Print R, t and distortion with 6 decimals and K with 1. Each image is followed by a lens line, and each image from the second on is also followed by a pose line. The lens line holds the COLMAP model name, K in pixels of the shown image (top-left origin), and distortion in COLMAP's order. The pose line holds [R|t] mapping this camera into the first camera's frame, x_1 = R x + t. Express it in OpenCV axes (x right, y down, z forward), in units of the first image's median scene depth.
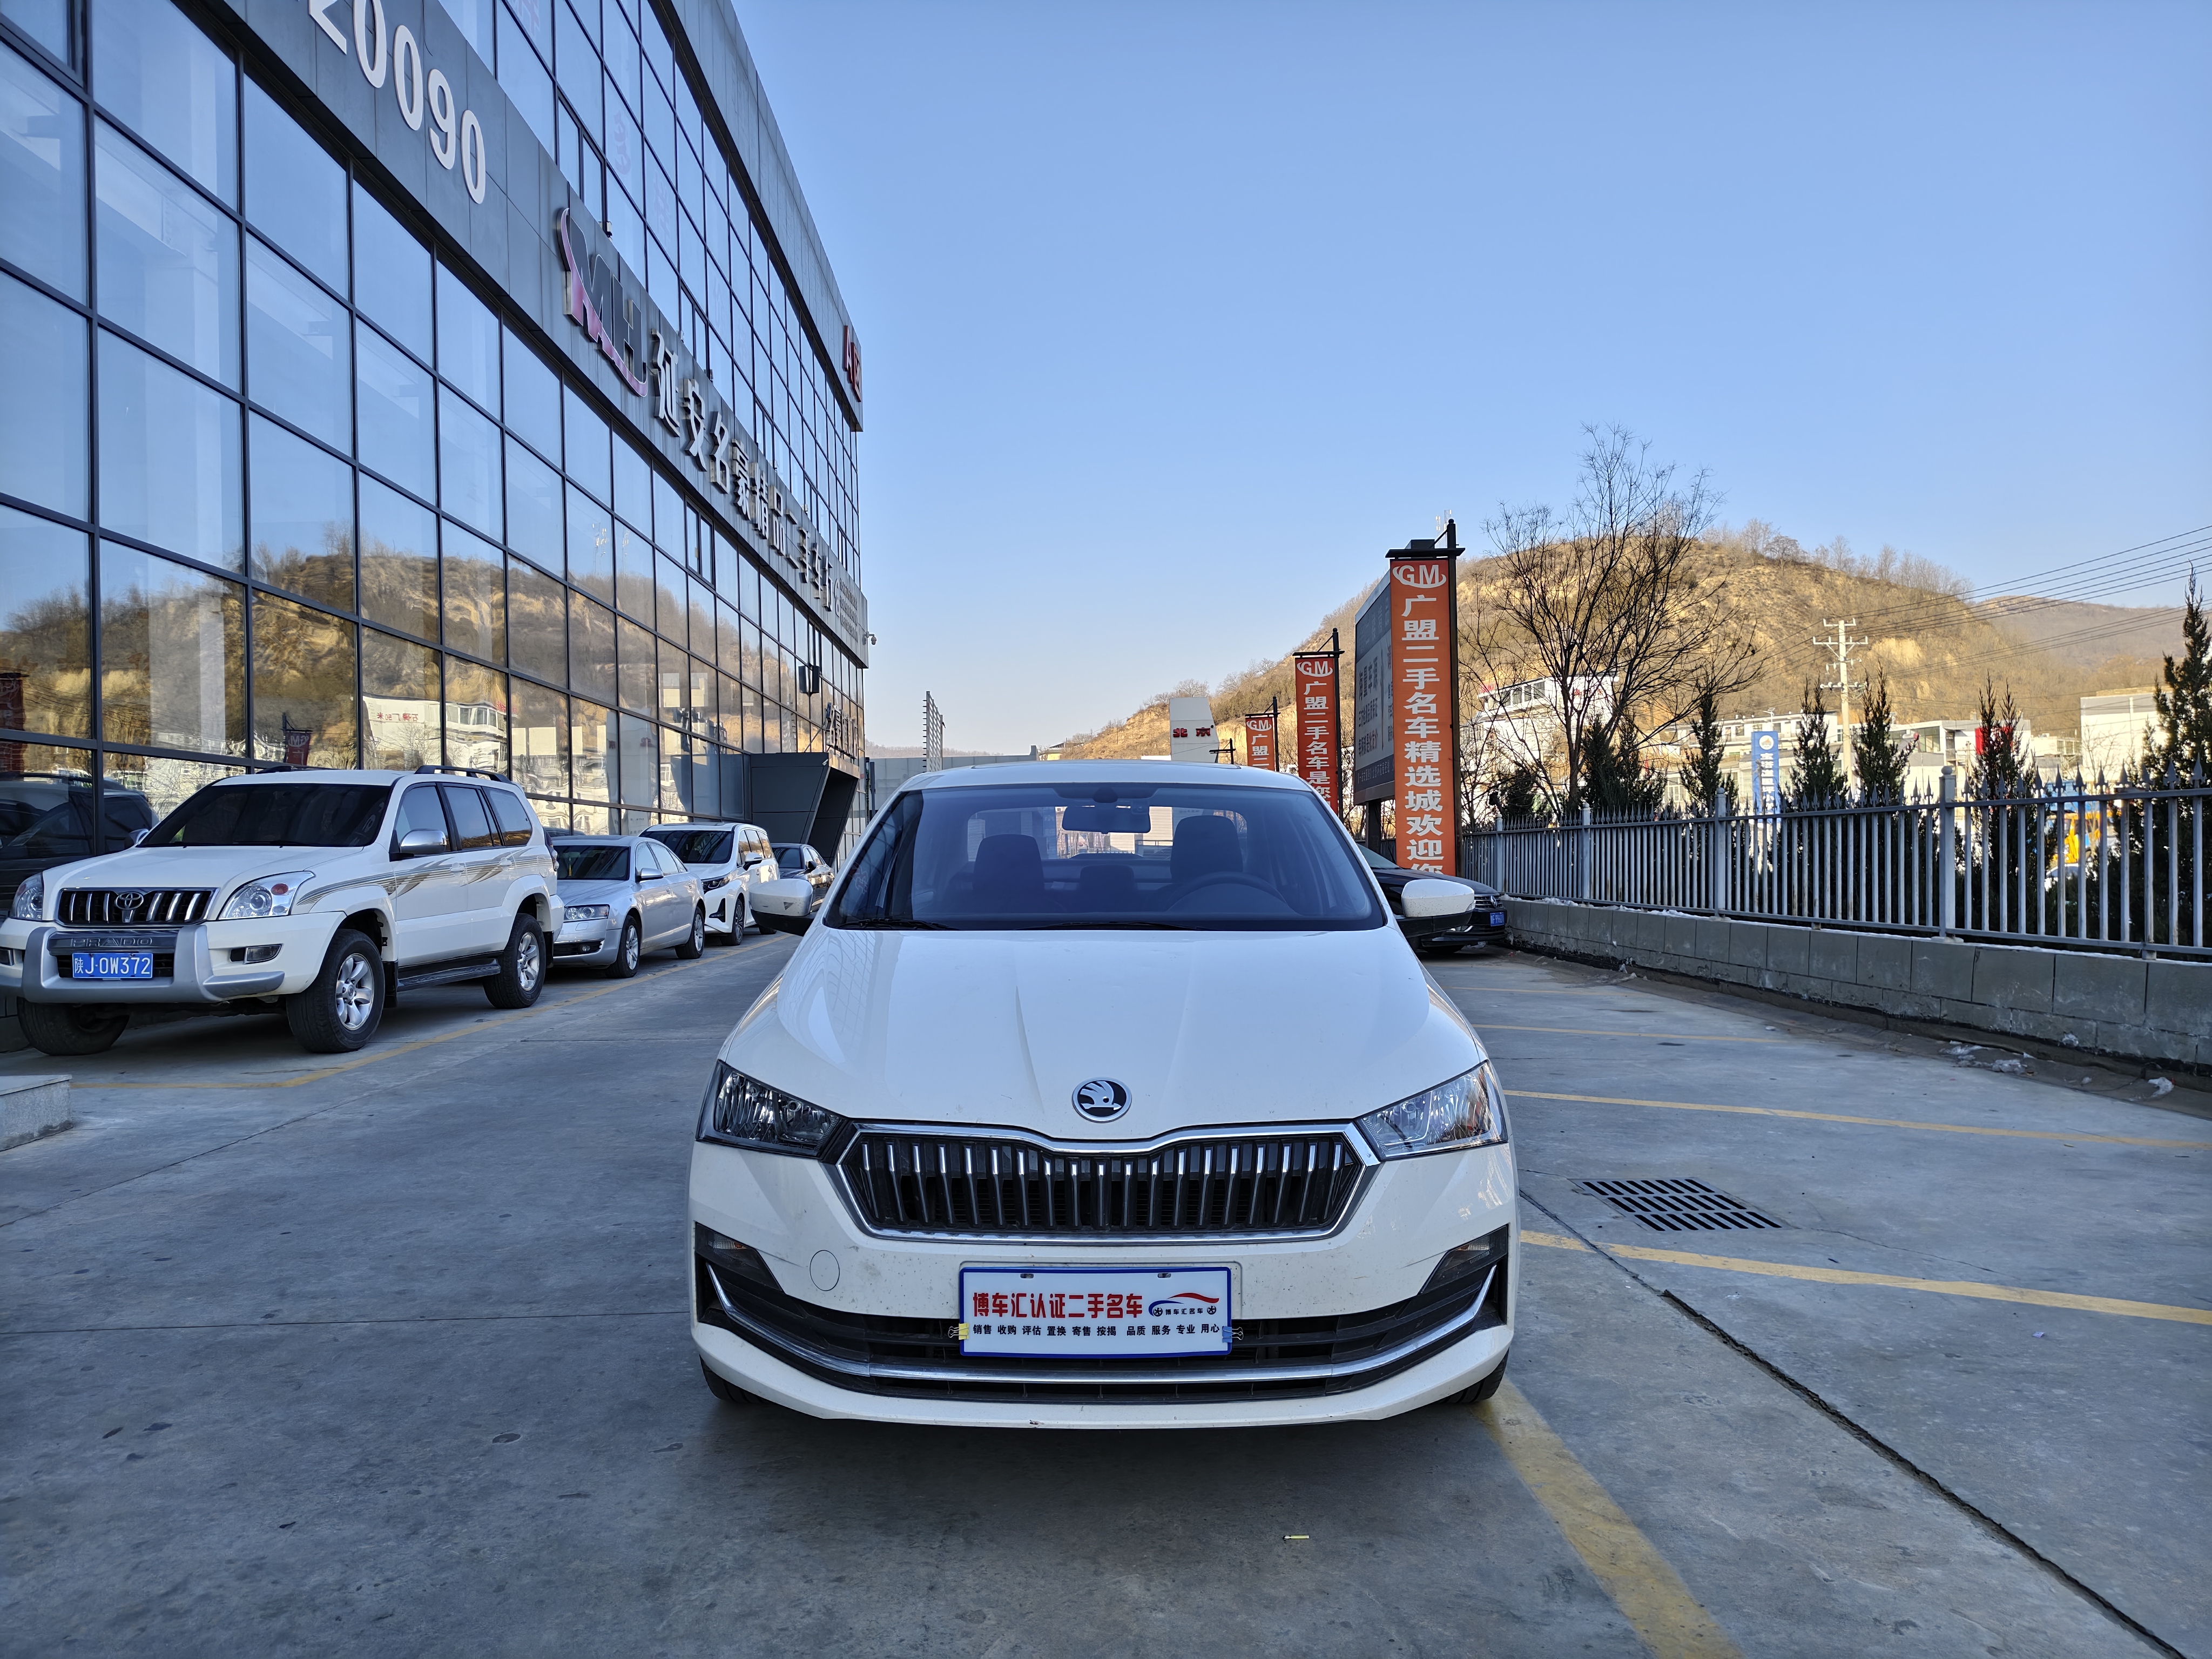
lens RADIAL K [[1510.8, 0, 1102.4], [0, 1510.8, 832.2], [0, 0, 1]] dist [0.033119, -0.029654]
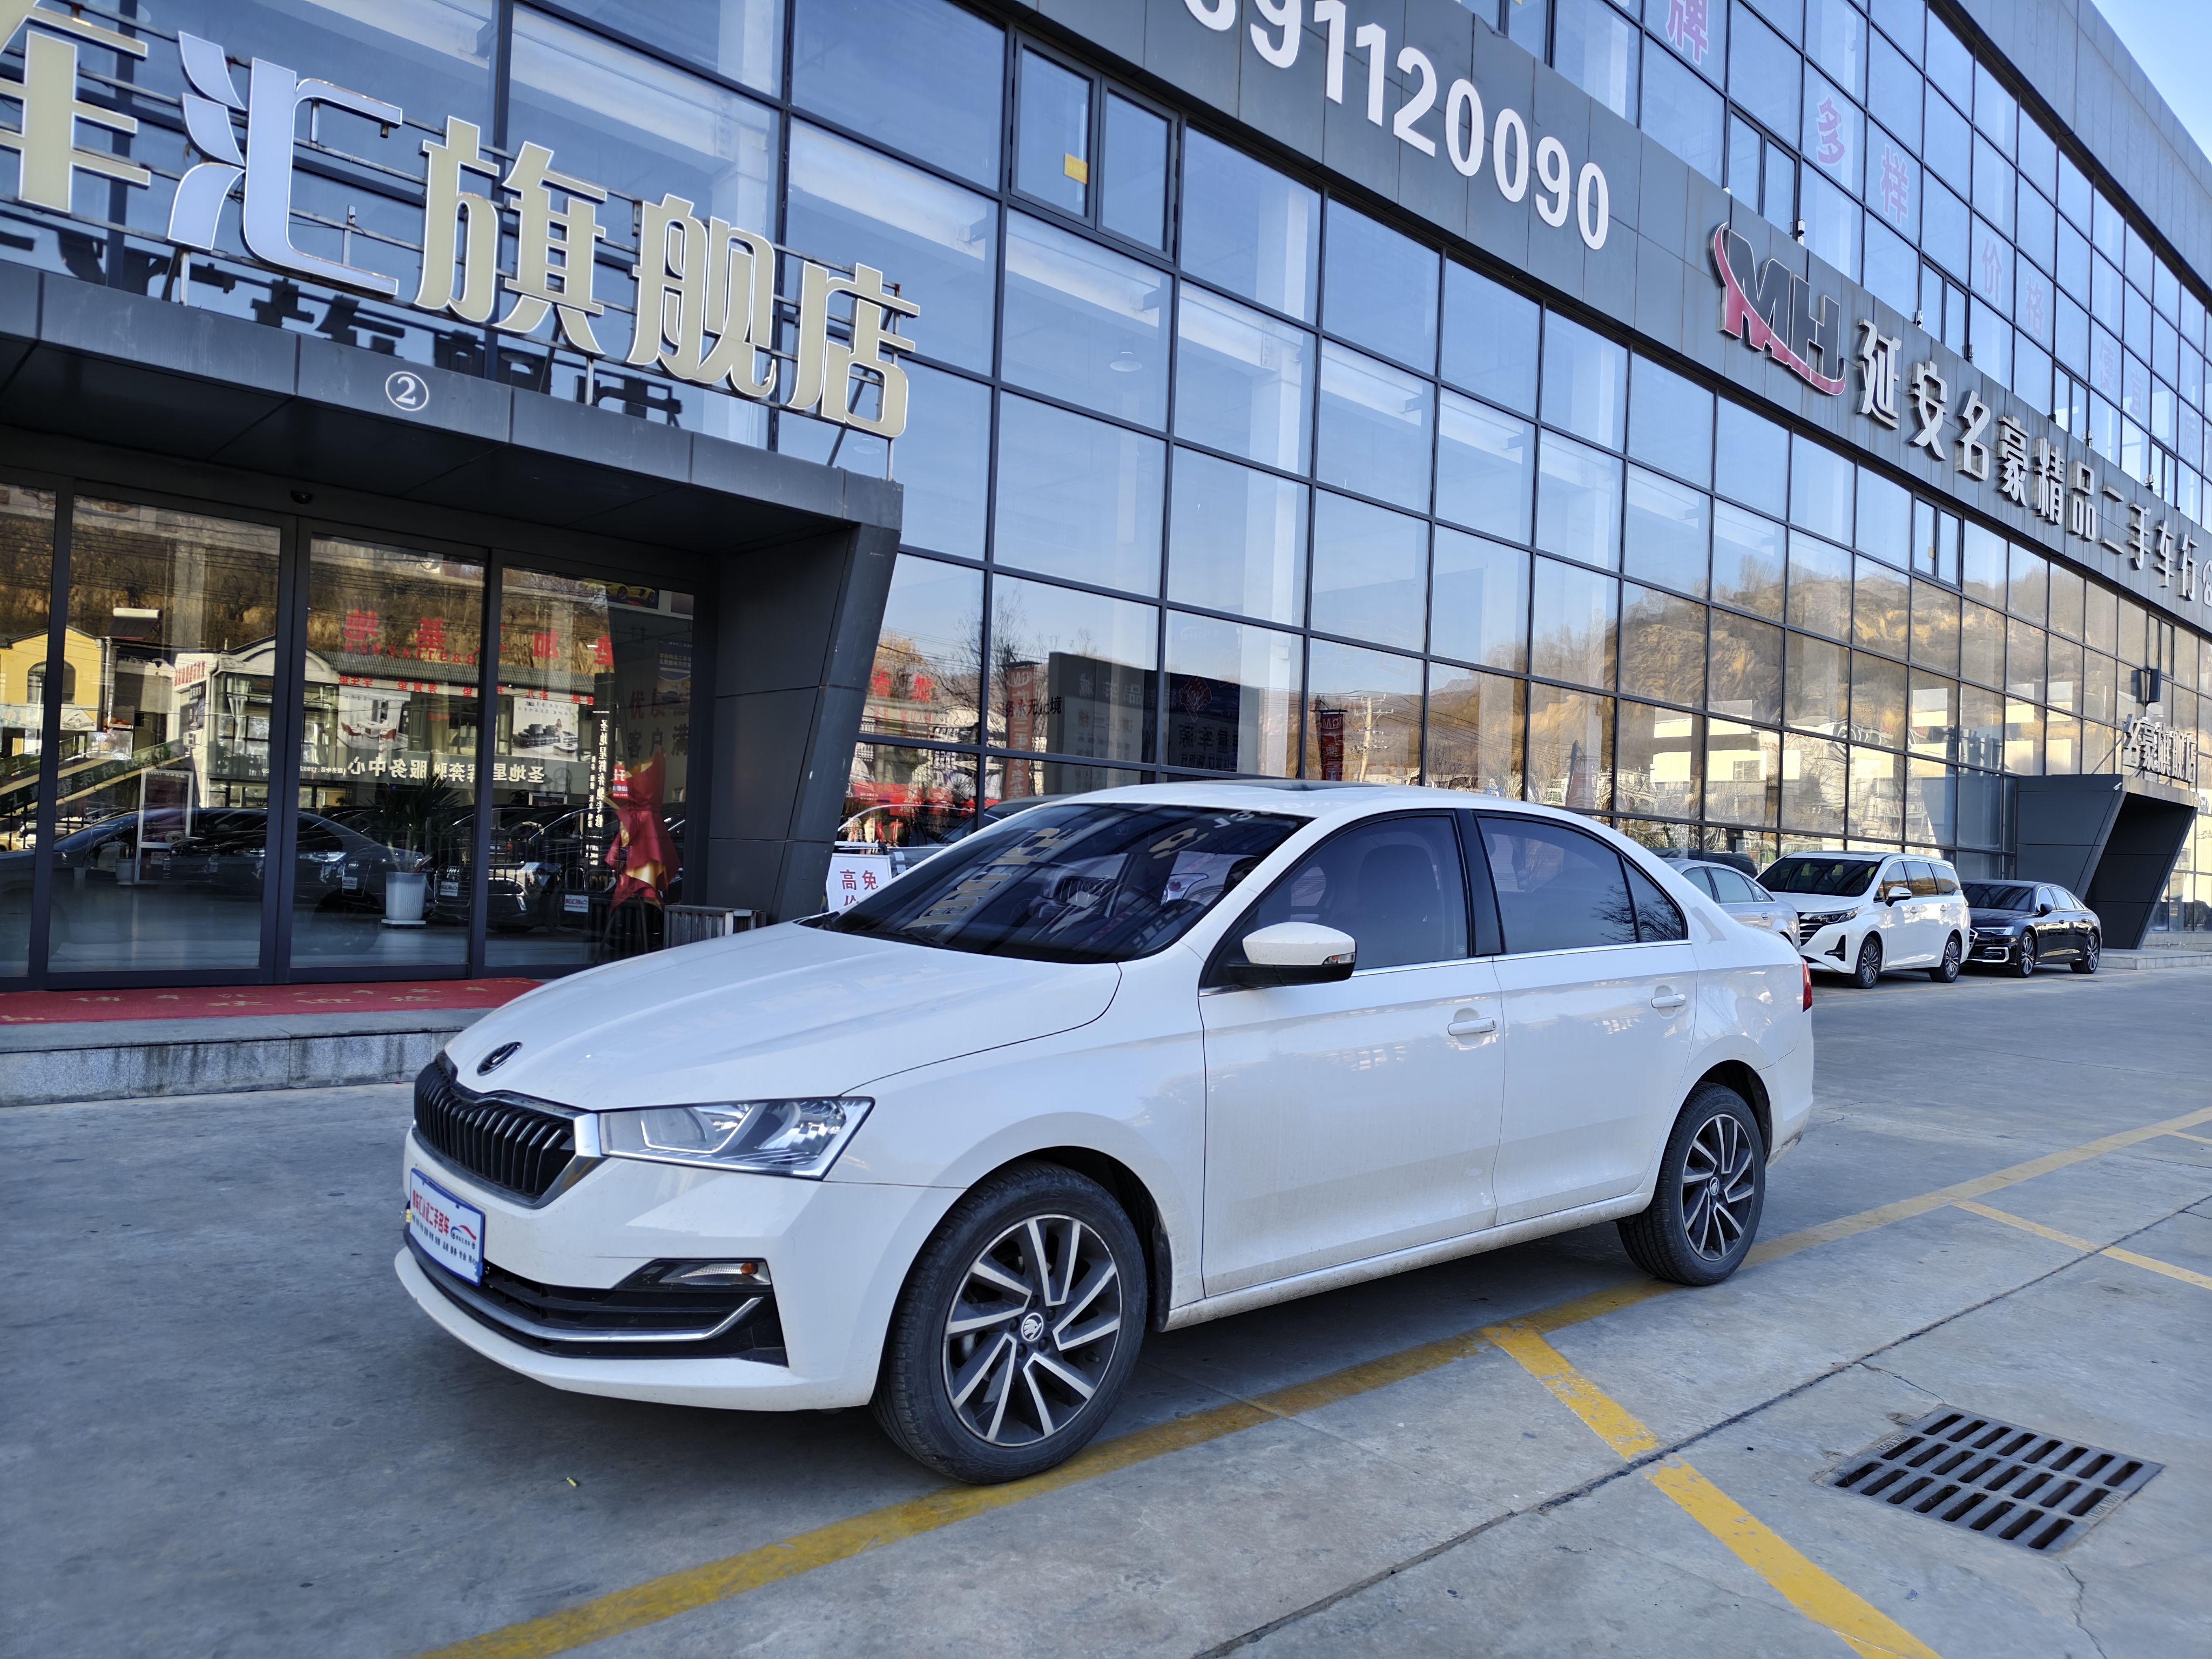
lens RADIAL K [[1510.8, 0, 1113.1], [0, 1510.8, 822.8], [0, 0, 1]] dist [0.033119, -0.029654]
pose [[0.648745, 0.025454, -0.760580, 0.605640], [-0.041050, 0.999156, -0.001576, -0.014654], [0.759898, 0.032244, 0.649243, 0.282534]]
